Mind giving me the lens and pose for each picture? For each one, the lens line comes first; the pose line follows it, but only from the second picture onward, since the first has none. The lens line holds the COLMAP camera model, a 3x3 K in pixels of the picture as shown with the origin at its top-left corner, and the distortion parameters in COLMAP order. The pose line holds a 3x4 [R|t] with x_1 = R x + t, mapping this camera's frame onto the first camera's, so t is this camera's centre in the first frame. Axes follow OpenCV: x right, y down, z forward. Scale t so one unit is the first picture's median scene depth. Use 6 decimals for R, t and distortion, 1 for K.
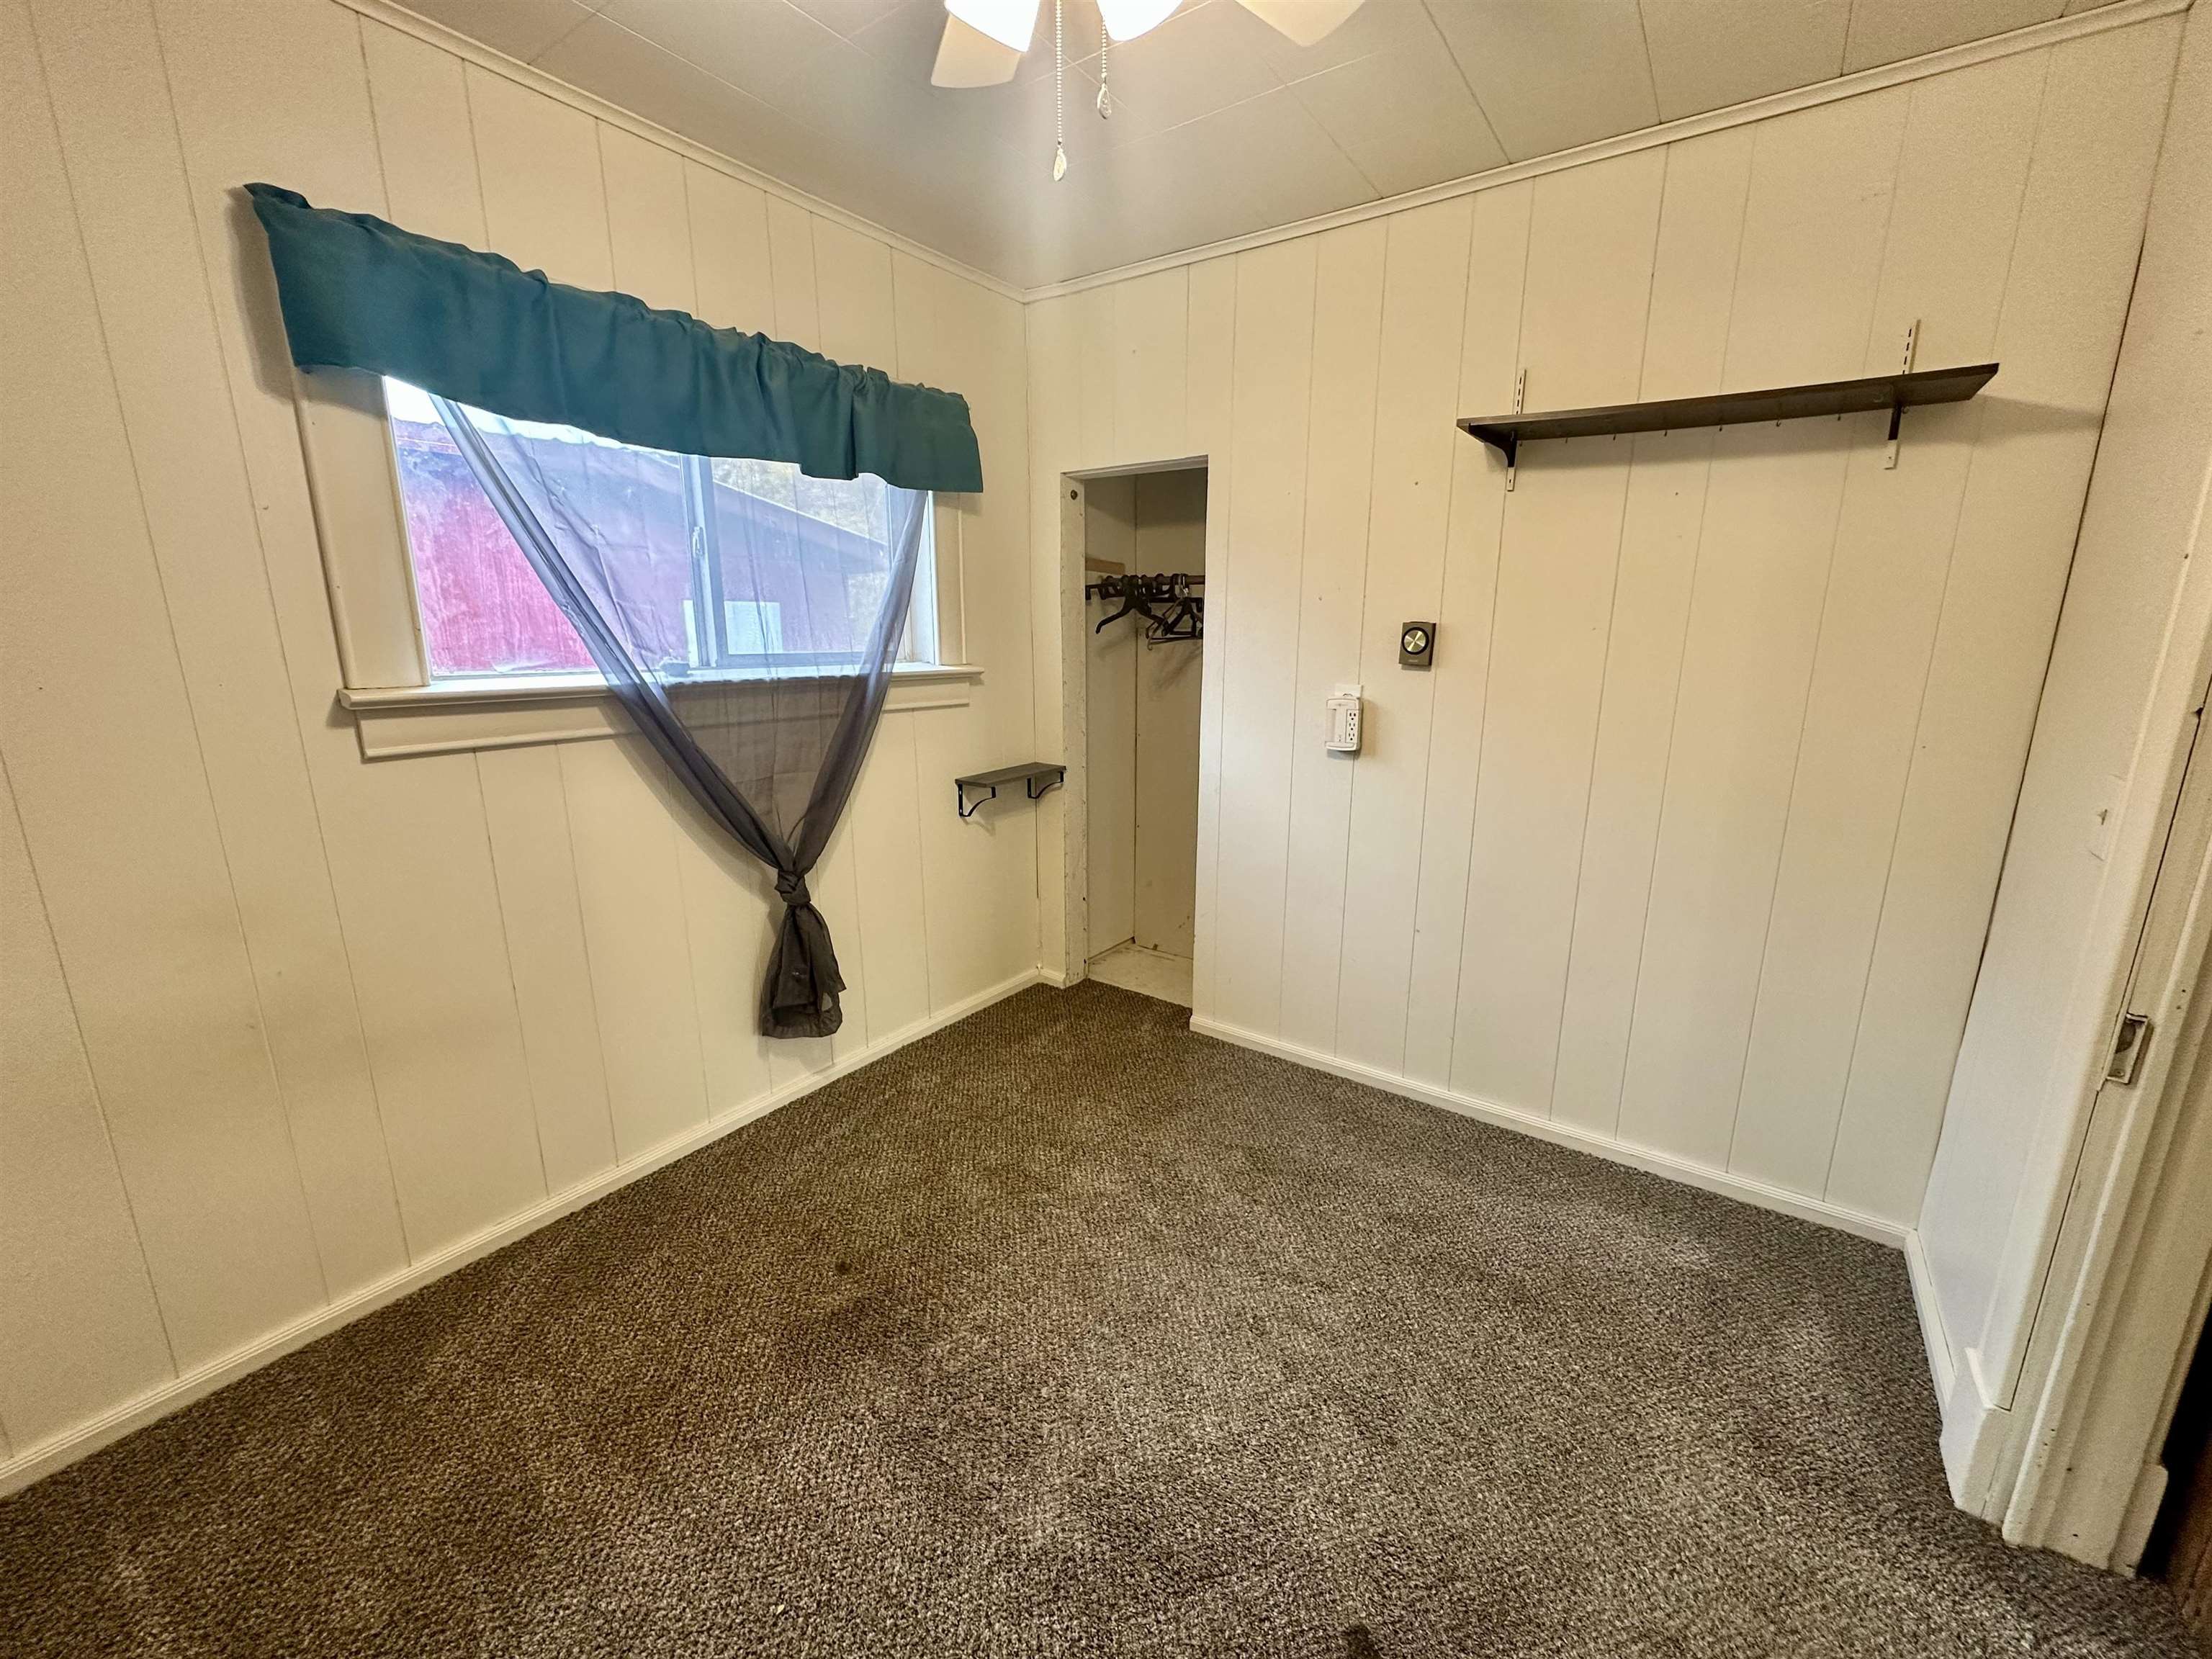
lens RADIAL K [[885.8, 0, 1106.0], [0, 885.8, 824.1], [0, 0, 1]] dist [0.001184, 0.000725]
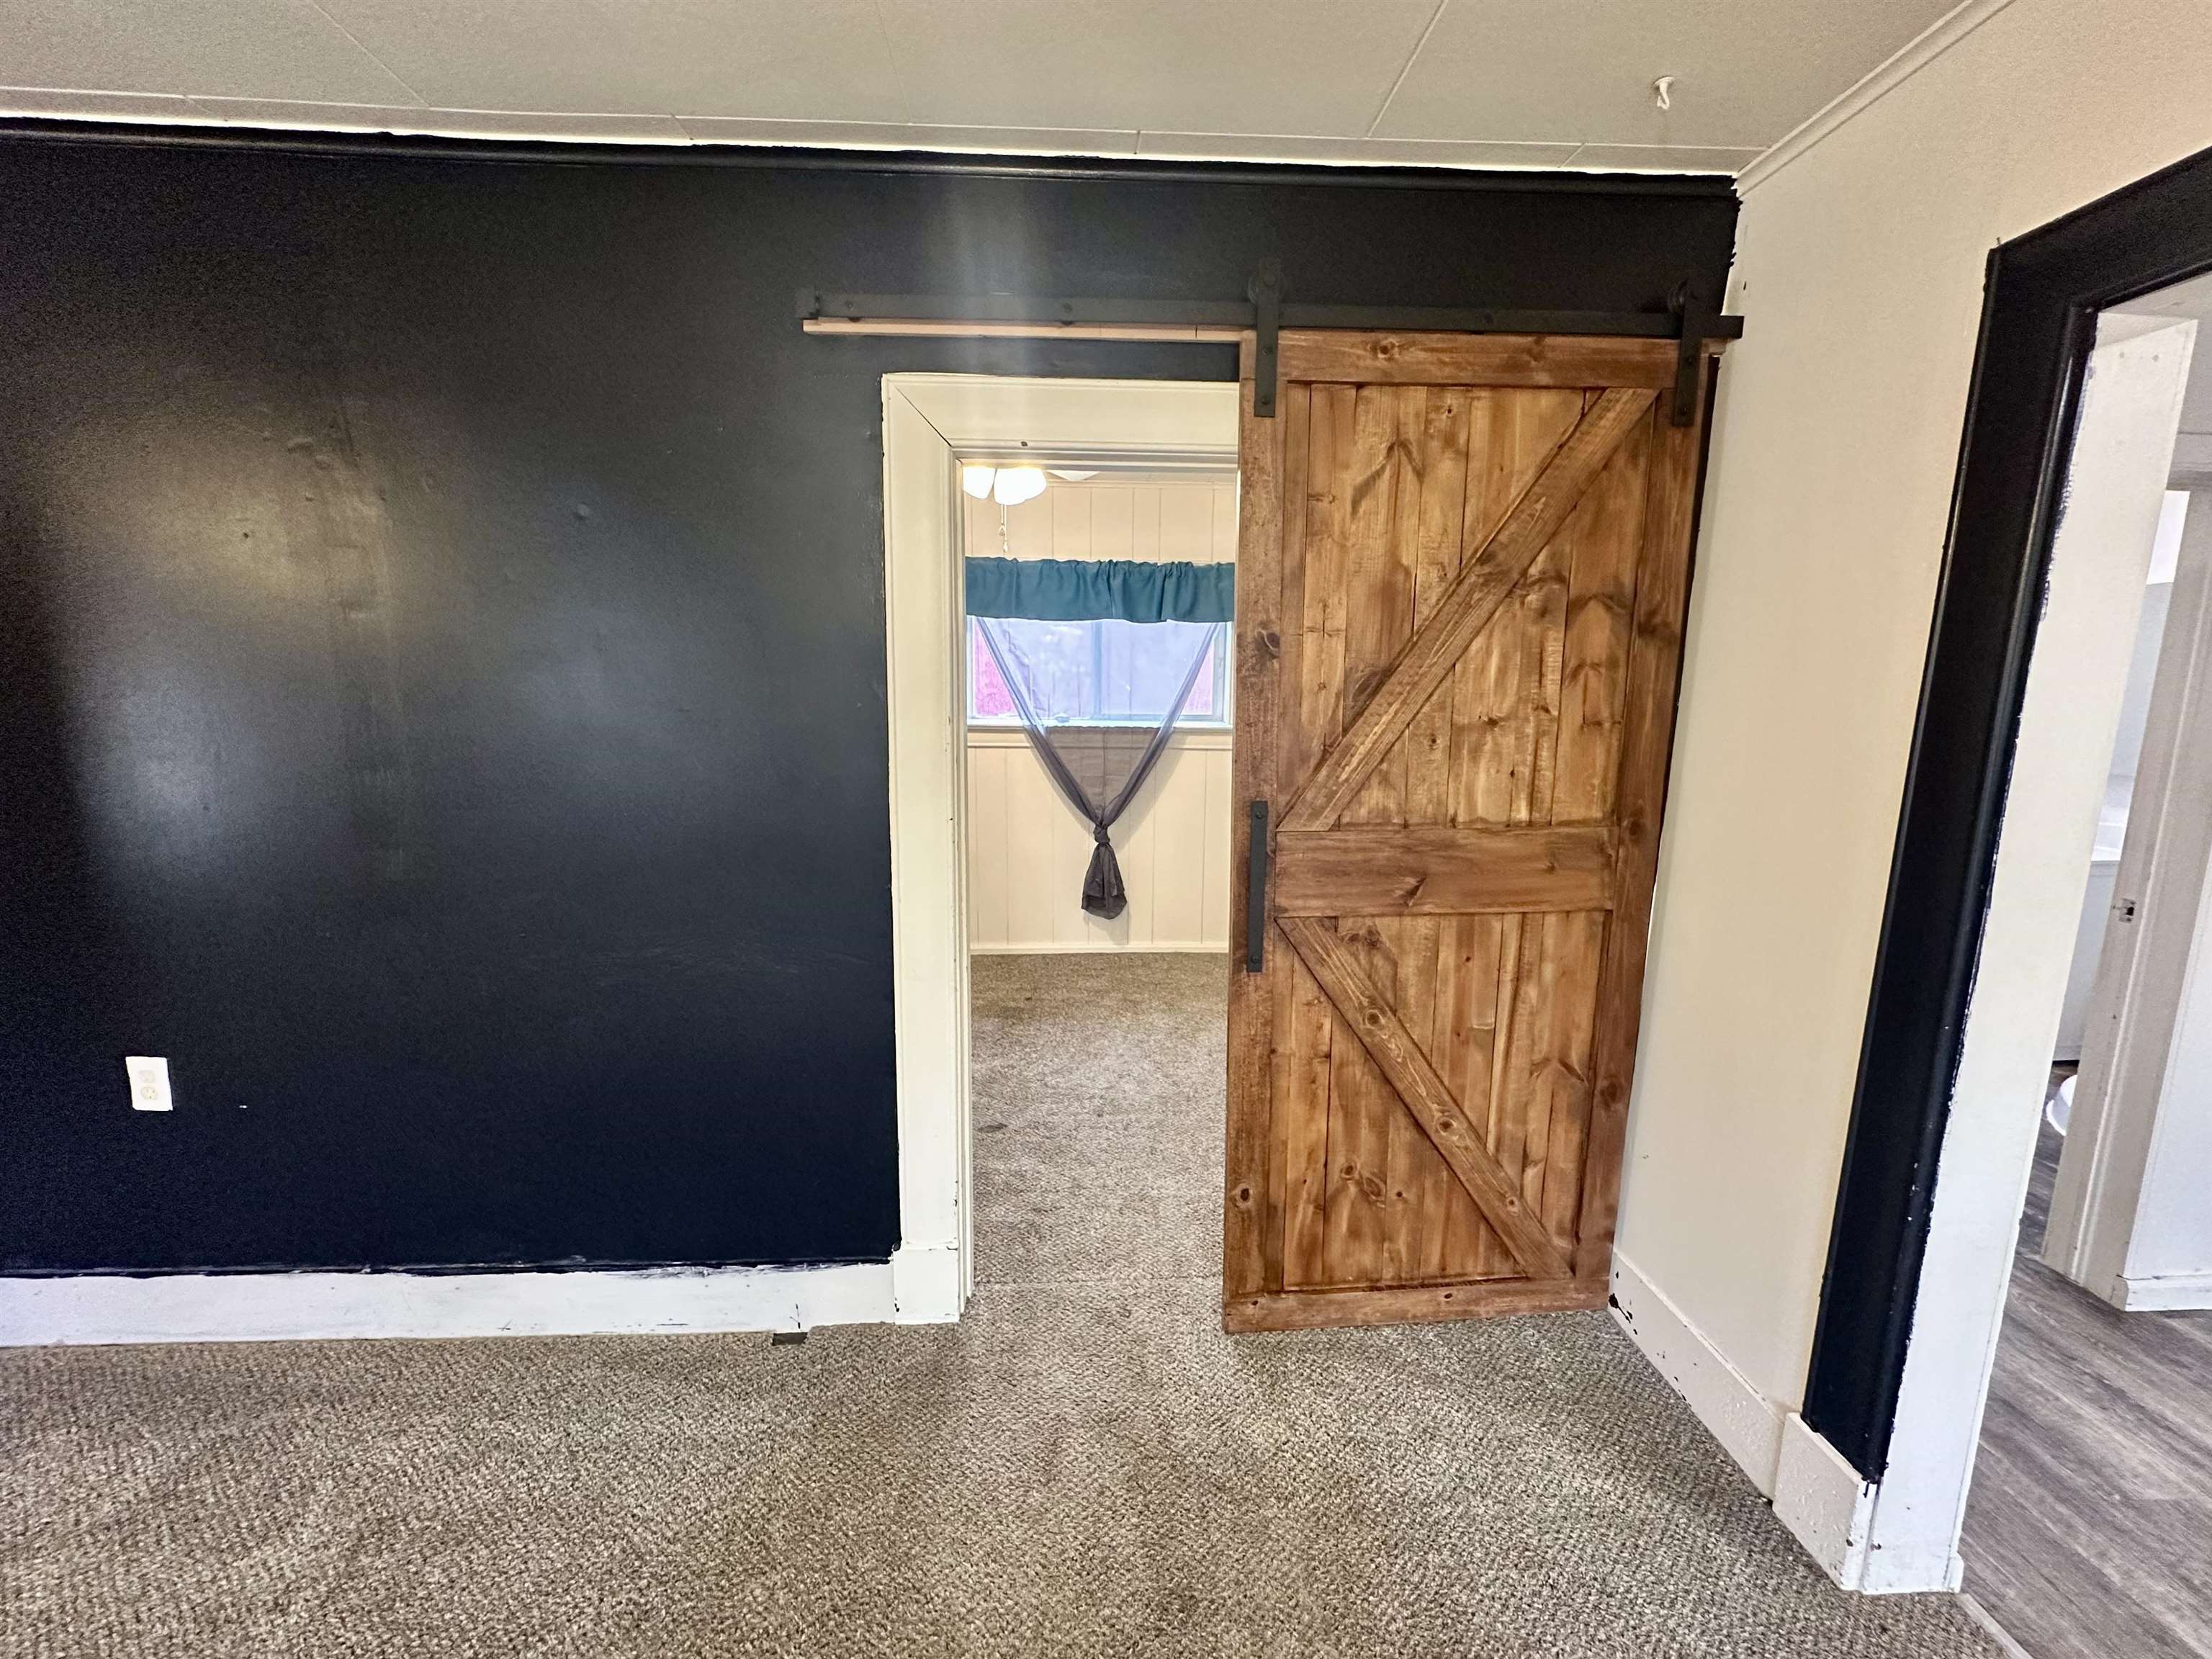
lens RADIAL K [[885.8, 0, 1102.7], [0, 885.8, 819.7], [0, 0, 1]] dist [0.001184, 0.000725]
pose [[0.617826, 0.123872, -0.776496, 1.181829], [-0.176462, 0.984167, 0.016597, 0.007828], [0.766258, 0.126768, 0.629903, -0.216969]]
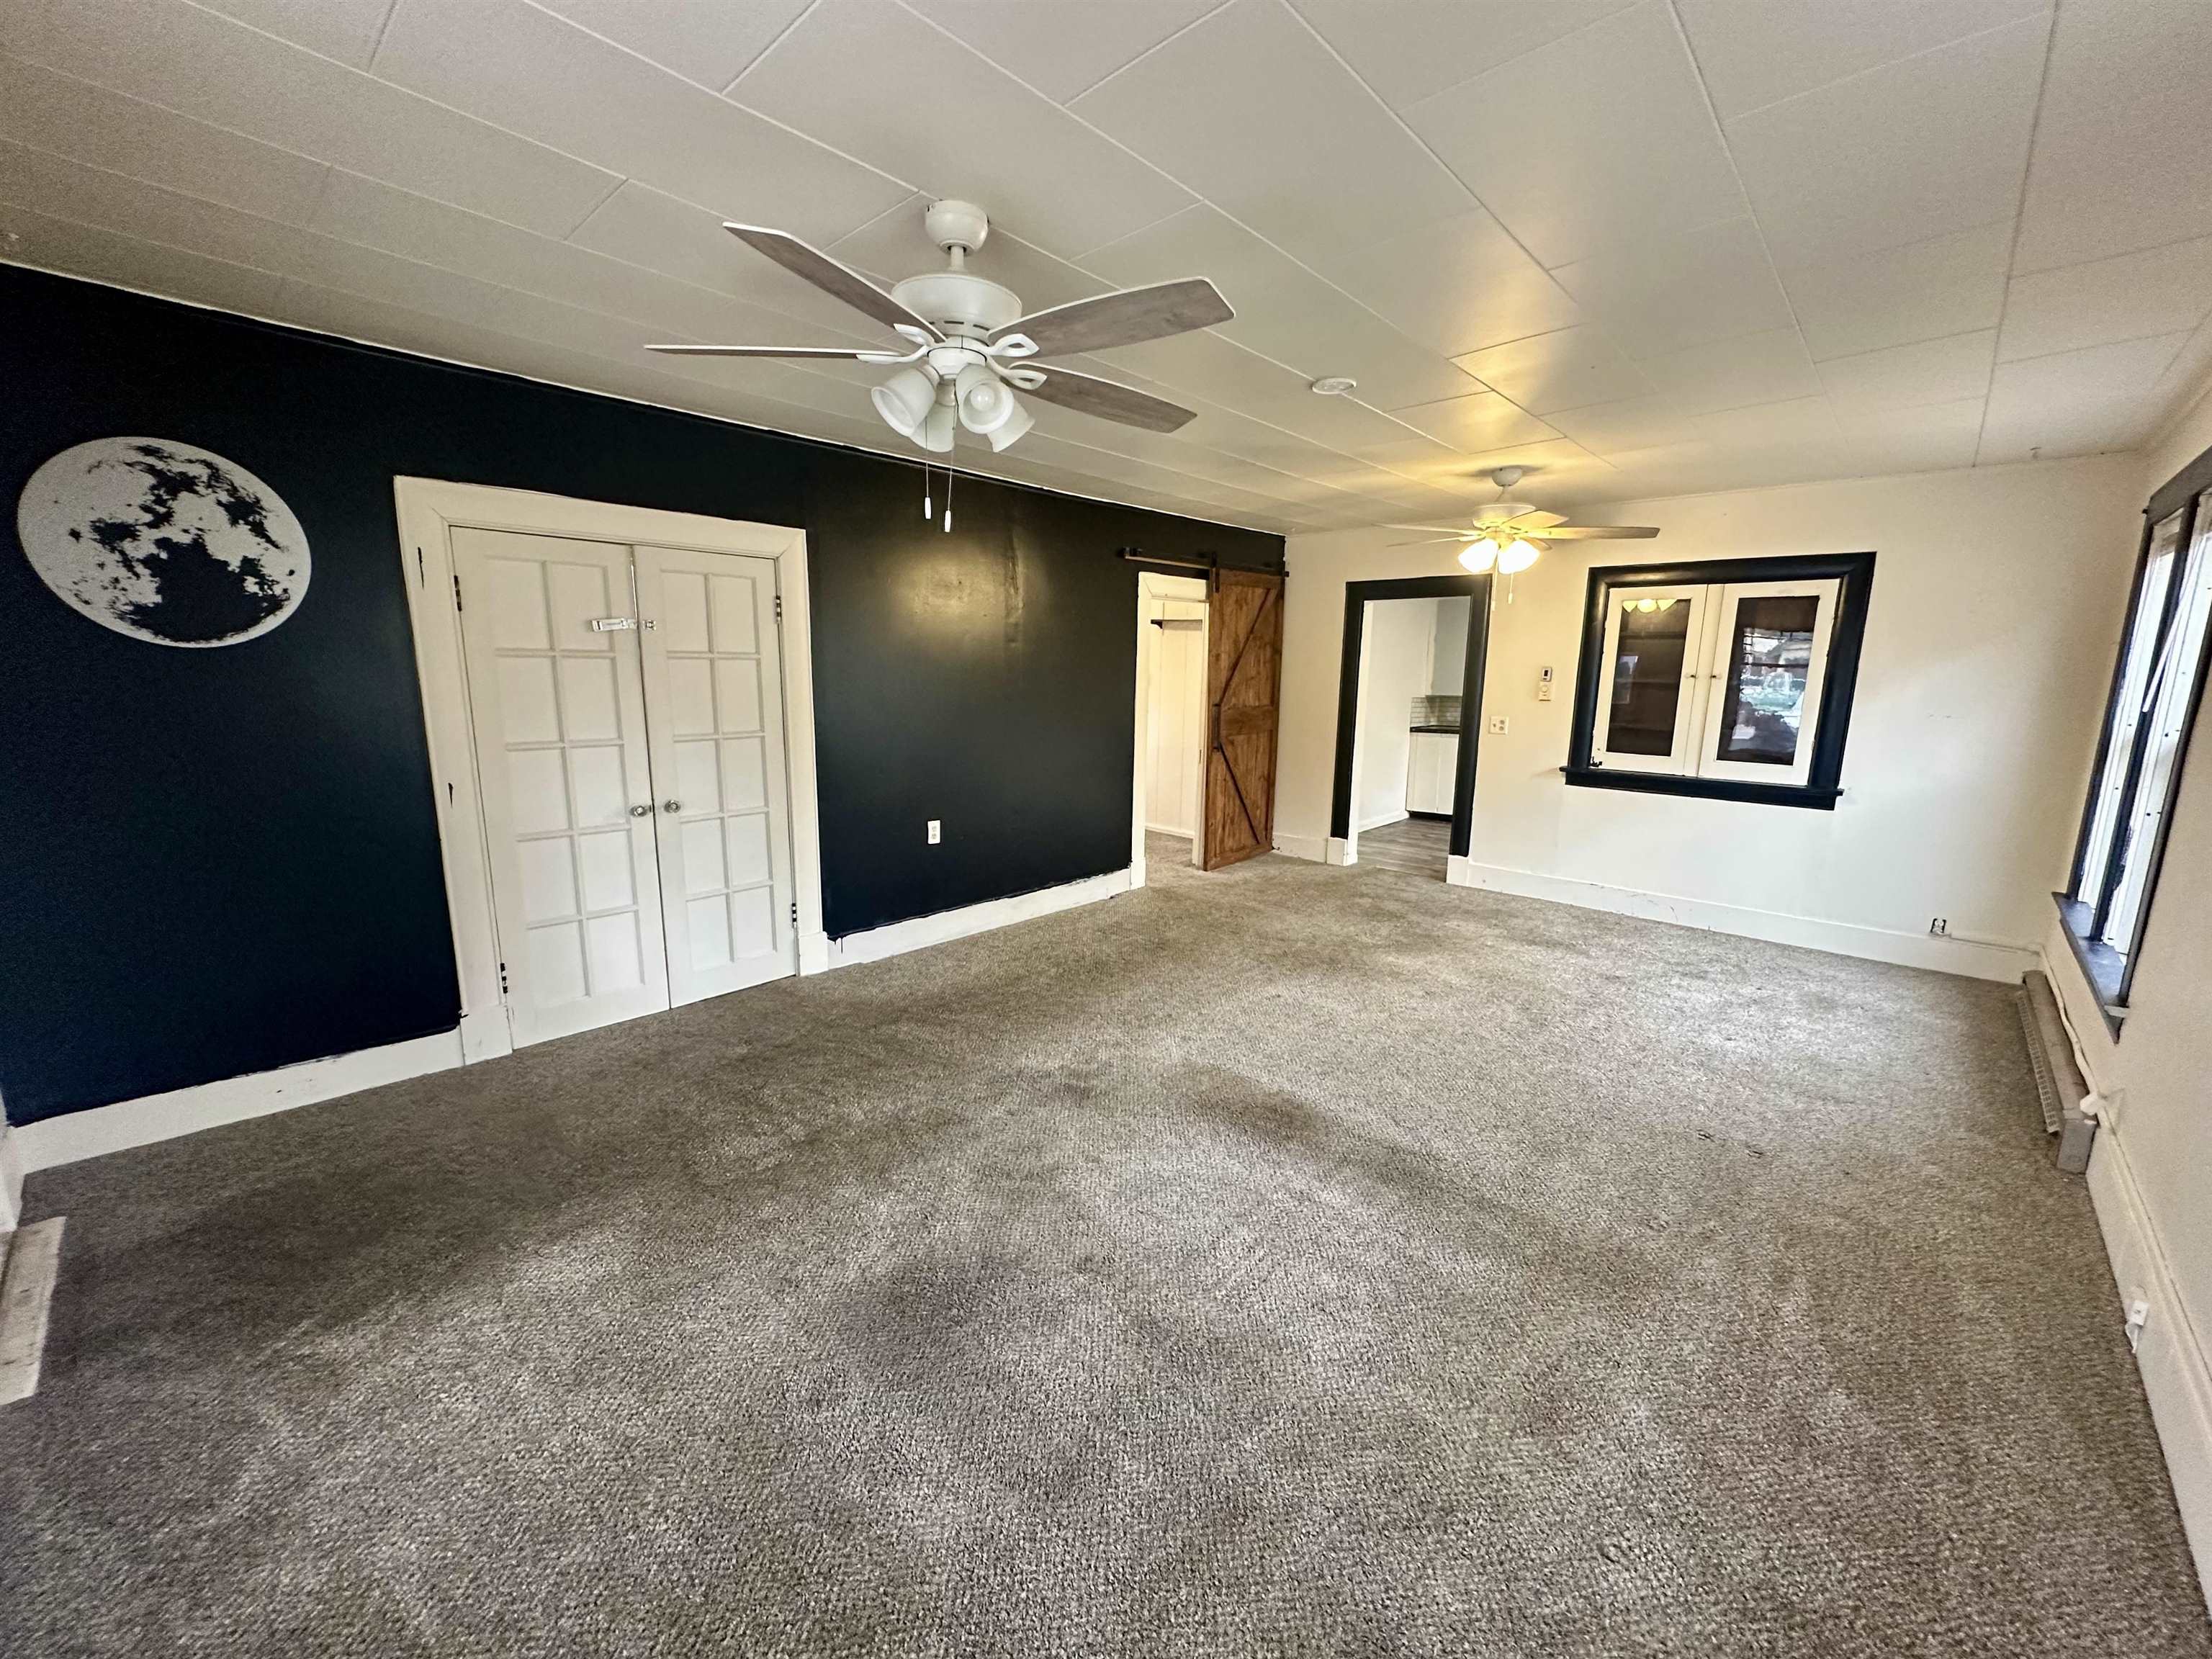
lens RADIAL K [[885.8, 0, 1109.2], [0, 885.8, 830.5], [0, 0, 1]] dist [0.001184, 0.000725]
pose [[0.991988, 0.026299, -0.123566, -0.076101], [-0.030485, 0.999020, -0.032104, 1.156466], [0.122601, 0.035613, 0.991817, -5.453546]]
